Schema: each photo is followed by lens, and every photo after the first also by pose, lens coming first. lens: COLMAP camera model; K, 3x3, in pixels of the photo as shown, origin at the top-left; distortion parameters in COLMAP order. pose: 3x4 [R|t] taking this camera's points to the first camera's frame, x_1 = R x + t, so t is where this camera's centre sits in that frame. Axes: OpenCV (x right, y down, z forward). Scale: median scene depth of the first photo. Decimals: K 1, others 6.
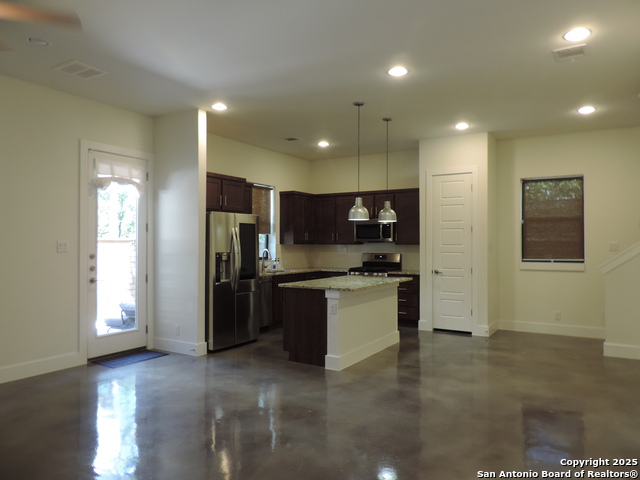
lens RADIAL K [[460.3, 0, 320.8], [0, 460.3, 239.3], [0, 0, 1]] dist [-0.017073, 0.006976]
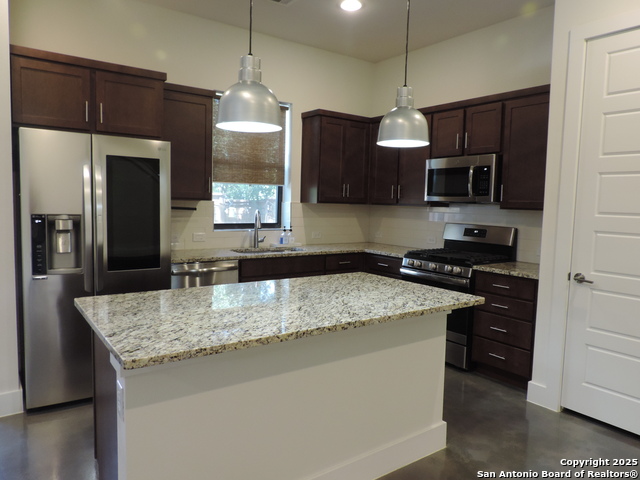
lens RADIAL K [[460.3, 0, 323.1], [0, 460.3, 238.9], [0, 0, 1]] dist [-0.017073, 0.006976]
pose [[0.926218, 0.053649, -0.373152, 0.214111], [-0.021399, 0.995708, 0.090038, 0.004177], [0.376381, -0.075409, 0.923391, 0.603564]]
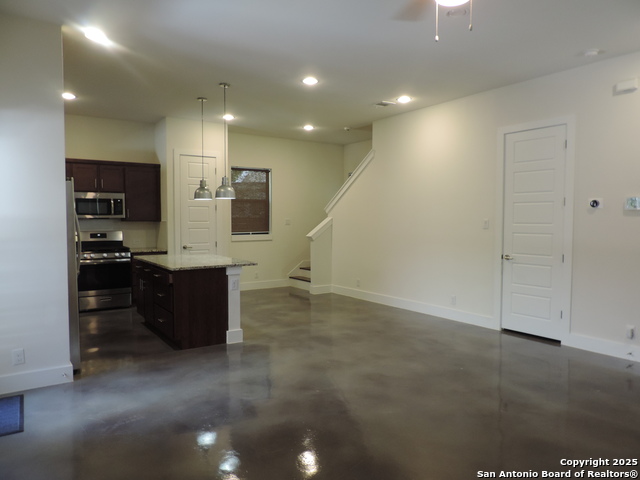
lens RADIAL K [[460.3, 0, 326.4], [0, 460.3, 242.6], [0, 0, 1]] dist [-0.017073, 0.006976]
pose [[0.401696, -0.050603, 0.914374, -0.659019], [-0.007460, 0.998258, 0.058522, -0.004213], [-0.915743, -0.030330, 0.400619, 0.315275]]
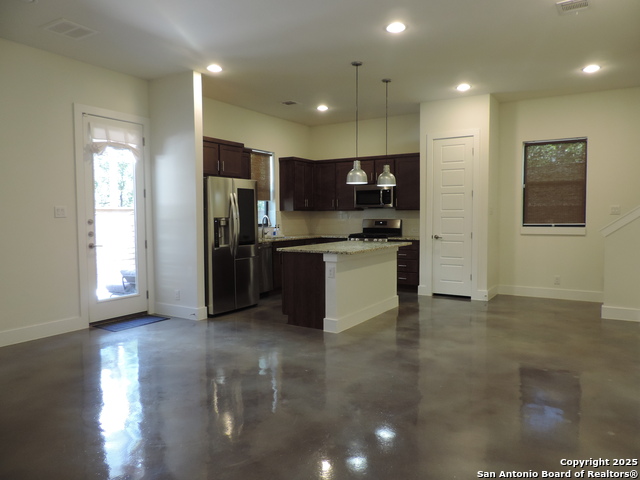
lens RADIAL K [[460.3, 0, 320.9], [0, 460.3, 239.2], [0, 0, 1]] dist [-0.017073, 0.006976]
pose [[0.999949, -0.006090, -0.008068, 0.010060], [0.006589, 0.997971, 0.063327, 0.012405], [0.007666, -0.063377, 0.997960, 0.002671]]
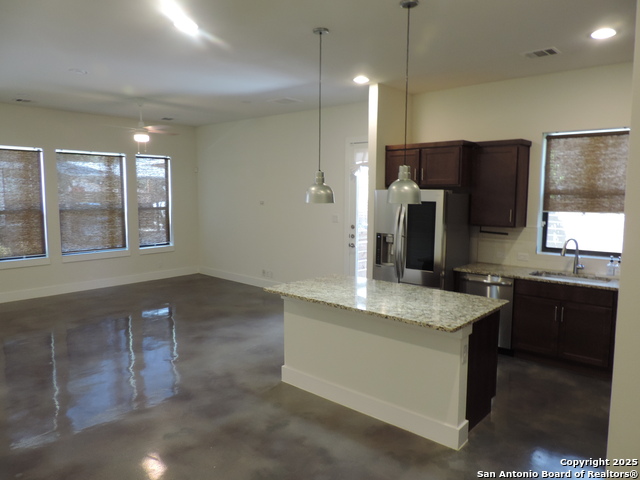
lens RADIAL K [[460.3, 0, 320.8], [0, 460.3, 238.1], [0, 0, 1]] dist [-0.017073, 0.006976]
pose [[-0.177701, 0.098898, -0.979102, 0.655397], [0.004956, 0.995015, 0.099606, -0.050396], [0.984072, 0.012847, -0.177305, 0.951413]]
